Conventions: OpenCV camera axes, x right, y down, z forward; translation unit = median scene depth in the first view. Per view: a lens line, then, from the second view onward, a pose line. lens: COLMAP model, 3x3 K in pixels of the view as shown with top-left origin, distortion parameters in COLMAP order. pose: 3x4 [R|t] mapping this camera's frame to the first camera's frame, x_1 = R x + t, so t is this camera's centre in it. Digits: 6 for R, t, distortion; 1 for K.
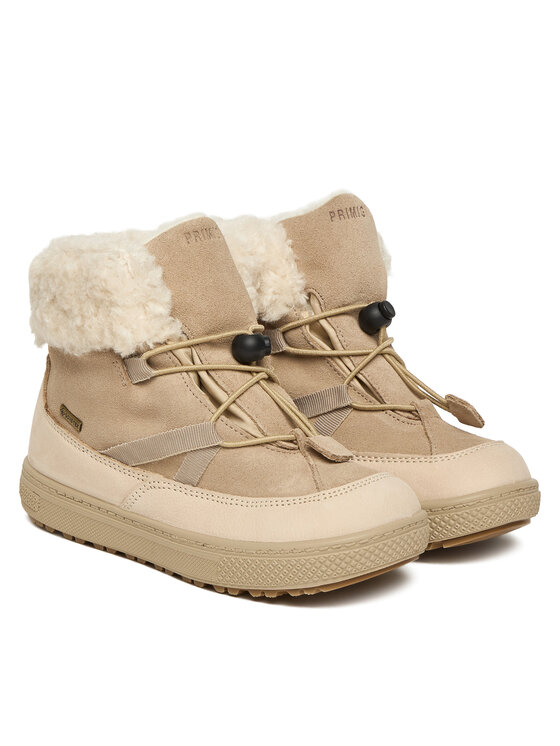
lens RADIAL K [[1591.2, 0, 280.0], [0, 1591.2, 373.0], [0, 0, 1]] dist [0.286994, 0.009527]
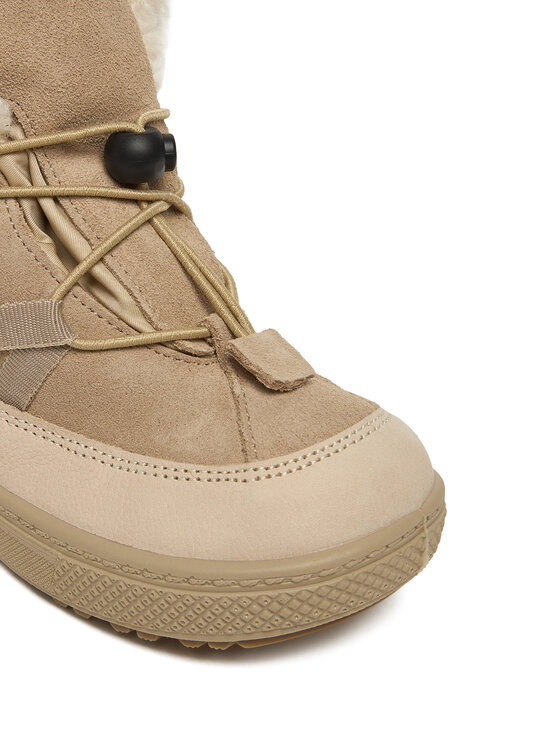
lens RADIAL K [[1673.4, 0, 280.0], [0, 1673.4, 373.0], [0, 0, 1]] dist [-0.357754, 4.927886]
pose [[0.998051, 0.049565, 0.037926, 0.012380], [-0.054919, 0.986160, 0.156437, -0.036222], [-0.029647, -0.158215, 0.986960, 0.438236]]
